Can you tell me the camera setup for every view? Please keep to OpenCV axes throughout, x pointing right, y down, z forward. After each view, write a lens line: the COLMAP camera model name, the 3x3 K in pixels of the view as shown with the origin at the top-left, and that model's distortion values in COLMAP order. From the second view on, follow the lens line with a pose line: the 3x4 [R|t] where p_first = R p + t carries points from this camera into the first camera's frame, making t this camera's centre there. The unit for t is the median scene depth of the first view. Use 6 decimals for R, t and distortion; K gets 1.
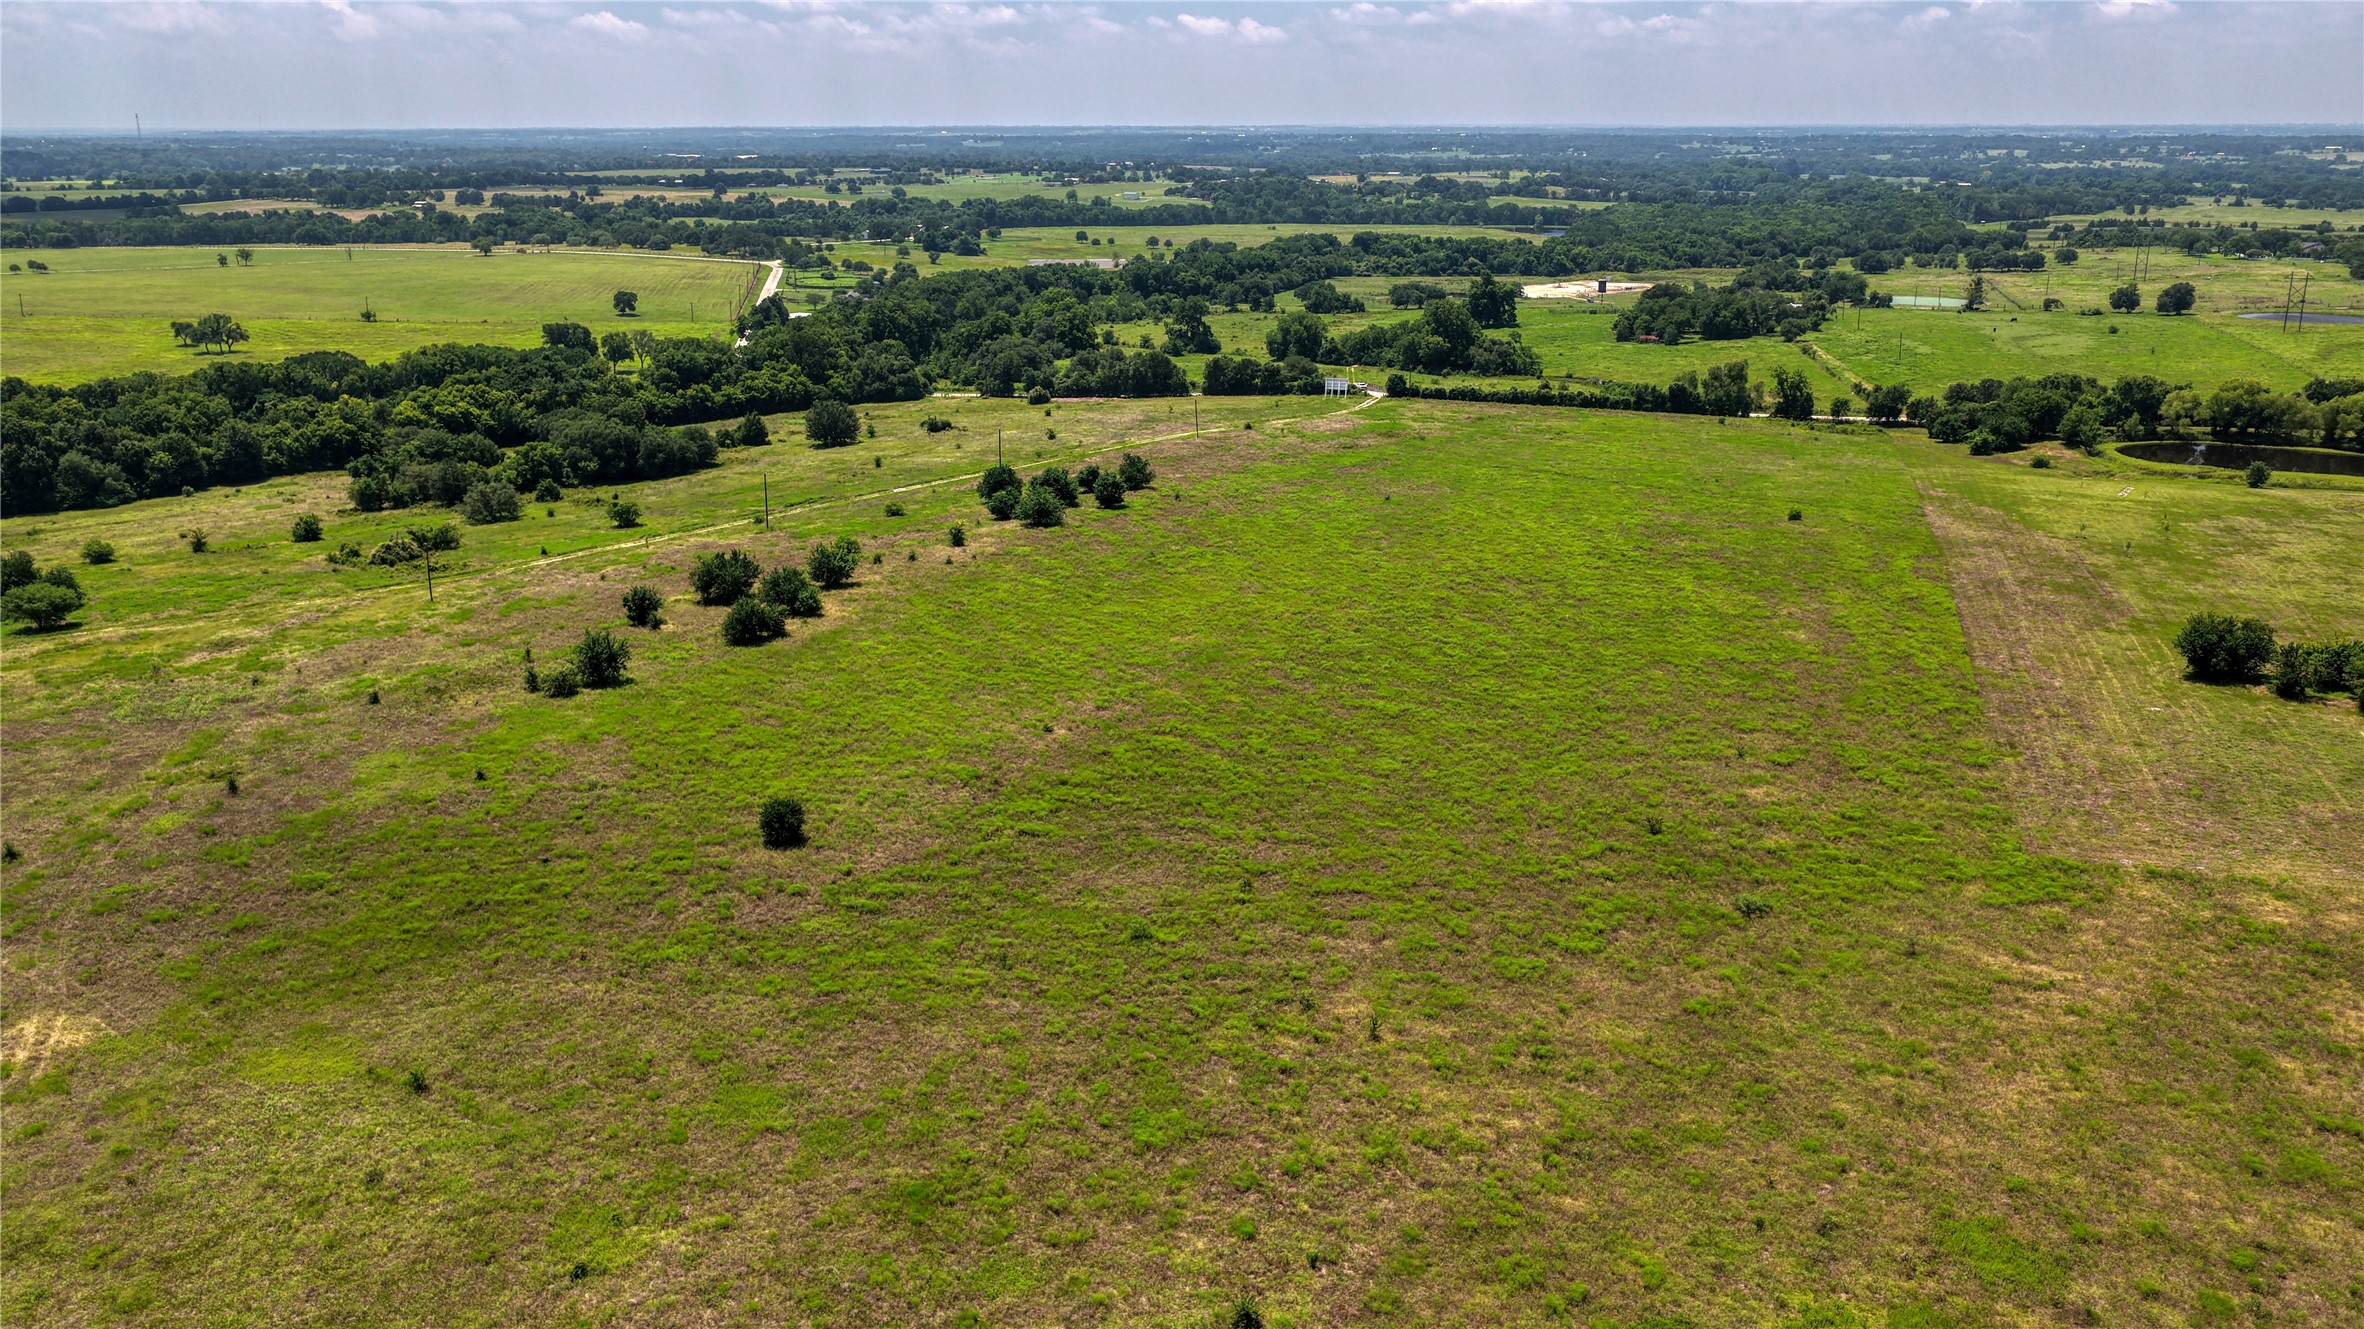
lens RADIAL K [[1962.2, 0, 1183.2], [0, 1962.2, 647.9], [0, 0, 1]] dist [-0.009579, 0.030514]
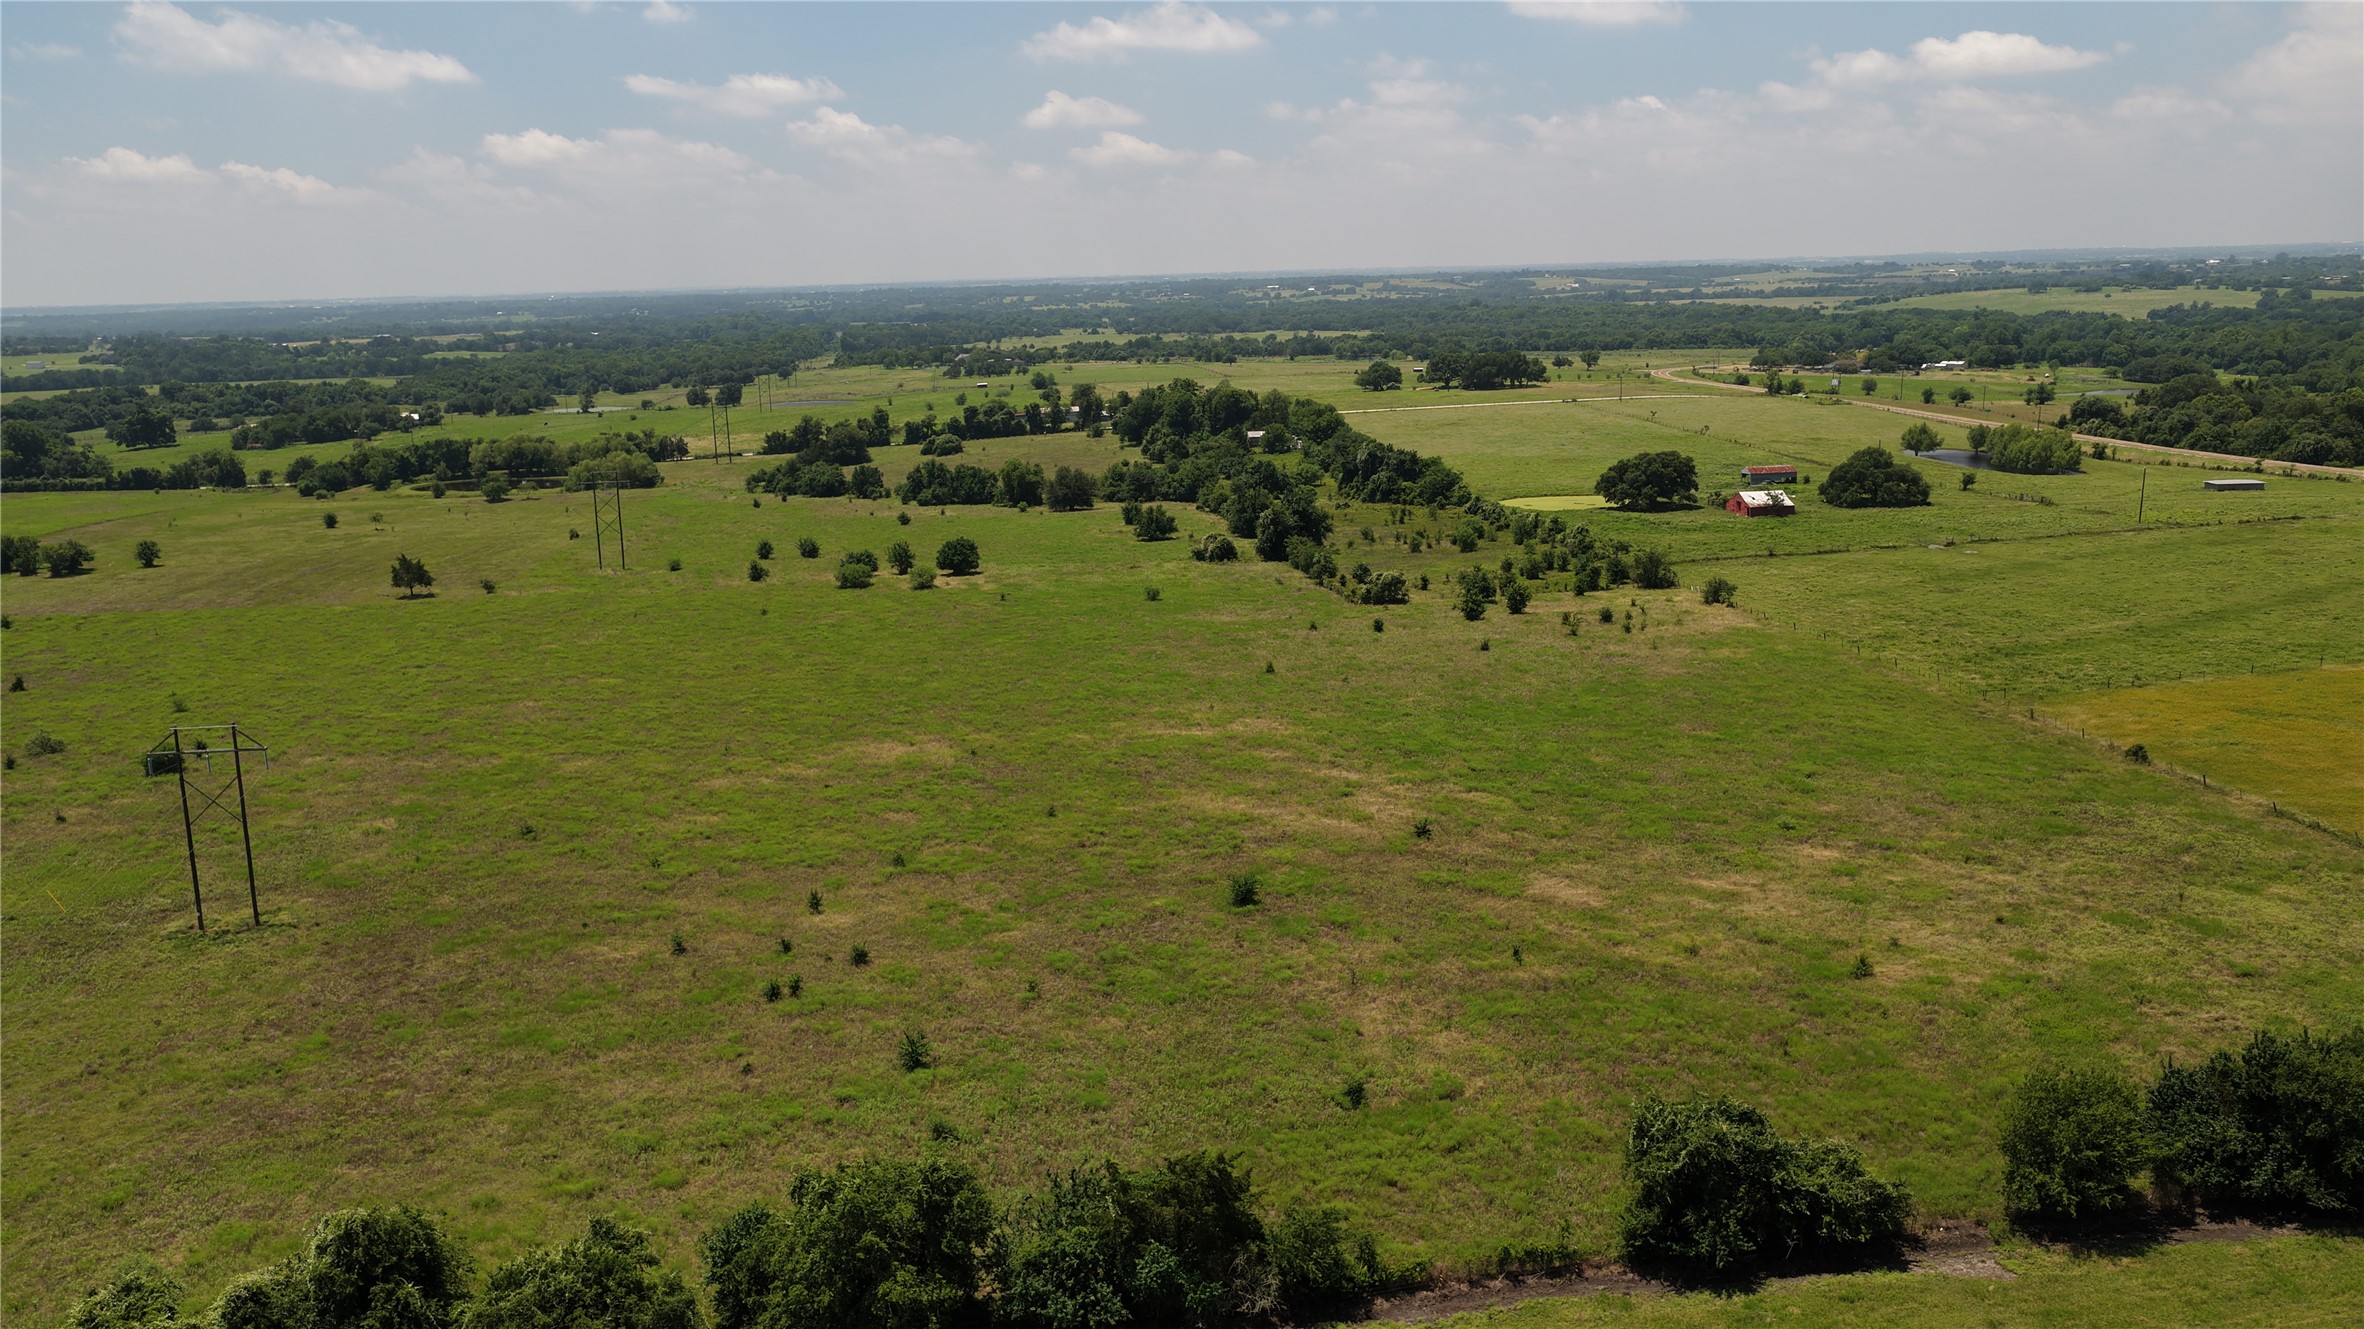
lens RADIAL K [[1962.2, 0, 1175.5], [0, 1962.2, 676.9], [0, 0, 1]] dist [-0.009579, 0.030514]
pose [[0.918203, -0.104525, 0.382069, 0.276874], [0.129010, 0.990878, -0.038962, 0.103562], [-0.374511, 0.085066, 0.923312, -0.319794]]
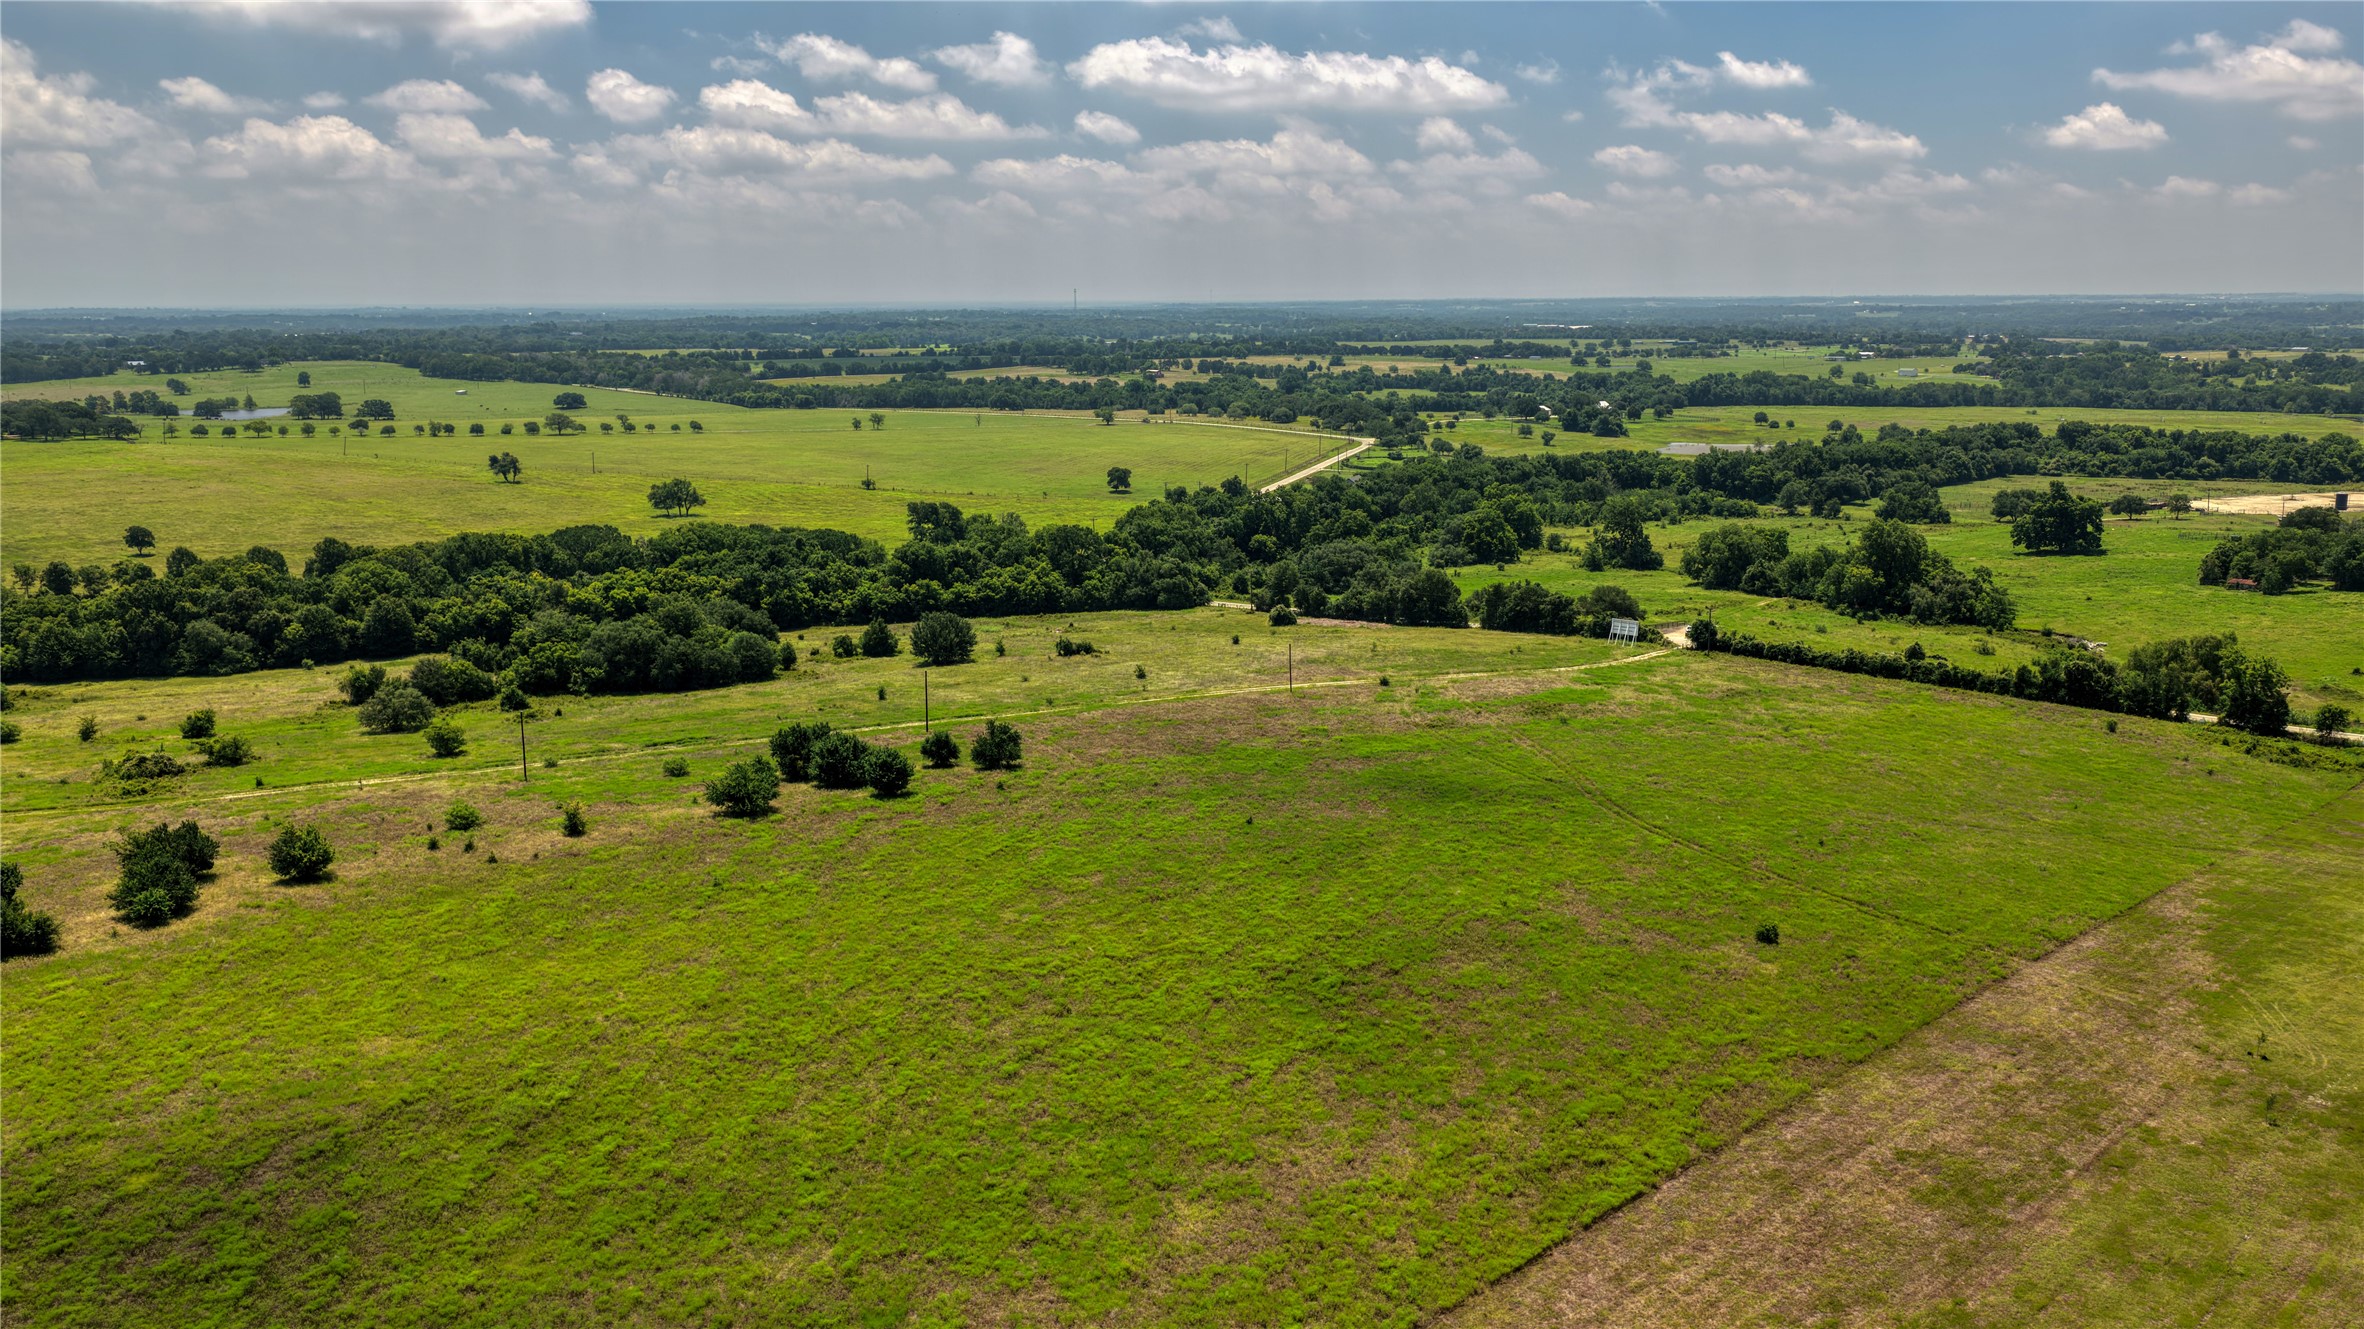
lens RADIAL K [[1962.2, 0, 1200.9], [0, 1962.2, 652.3], [0, 0, 1]] dist [-0.009579, 0.030514]
pose [[0.898756, 0.073952, -0.432166, 0.203210], [-0.108579, 0.992511, -0.055967, -0.049920], [0.424791, 0.097225, 0.900055, 0.188885]]
